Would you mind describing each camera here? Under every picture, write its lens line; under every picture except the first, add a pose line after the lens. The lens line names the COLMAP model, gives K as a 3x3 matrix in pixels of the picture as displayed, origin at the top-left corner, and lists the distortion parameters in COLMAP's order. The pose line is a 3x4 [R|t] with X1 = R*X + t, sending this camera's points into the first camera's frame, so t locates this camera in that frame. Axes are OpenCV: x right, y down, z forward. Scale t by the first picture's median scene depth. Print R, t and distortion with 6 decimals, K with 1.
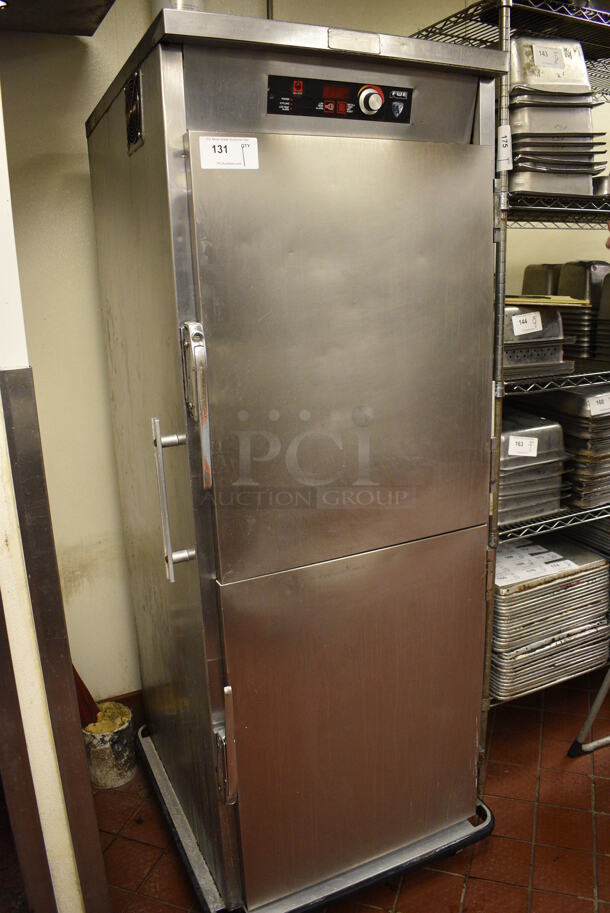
lens RADIAL K [[702.2, 0, 302.7], [0, 702.2, 457.9], [0, 0, 1]] dist [-0.094604, 0.004883]
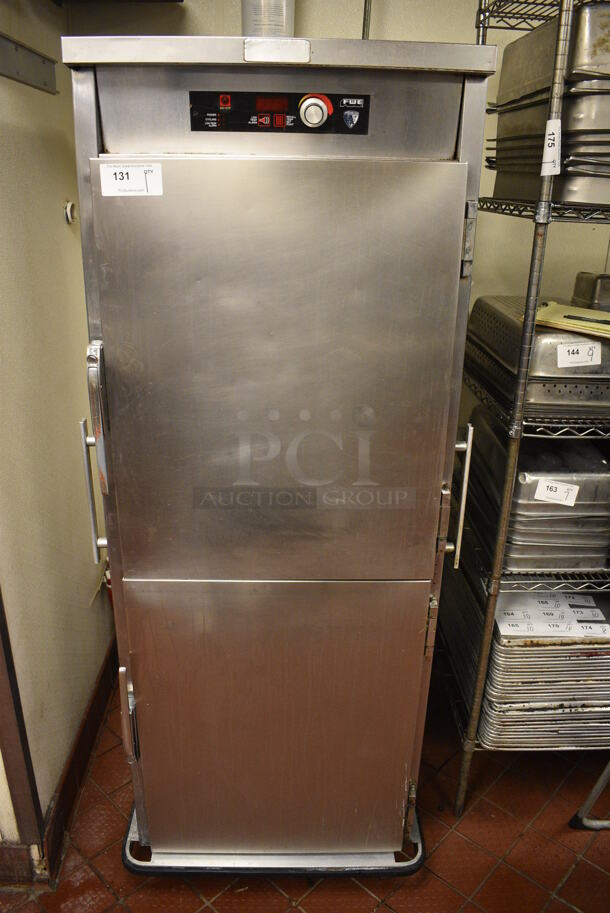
lens RADIAL K [[702.2, 0, 302.8], [0, 702.2, 455.5], [0, 0, 1]] dist [-0.094604, 0.004883]
pose [[0.911234, 0.202057, -0.358922, 0.385585], [-0.155086, 0.975589, 0.155478, -0.171892], [0.381576, -0.086013, 0.920327, 0.102827]]
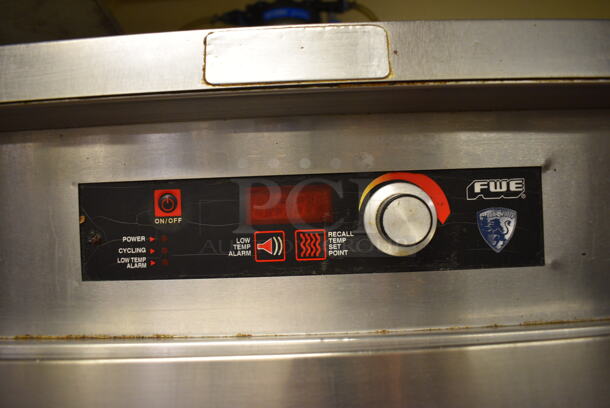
lens RADIAL K [[469.2, 0, 304.2], [0, 469.2, 203.9], [0, 0, 1]] dist [-0.094604, 0.004883]
pose [[0.896943, -0.089490, -0.432996, 0.121212], [-0.111130, 0.902237, -0.416676, -0.331211], [0.427953, 0.421853, 0.799310, 0.615363]]
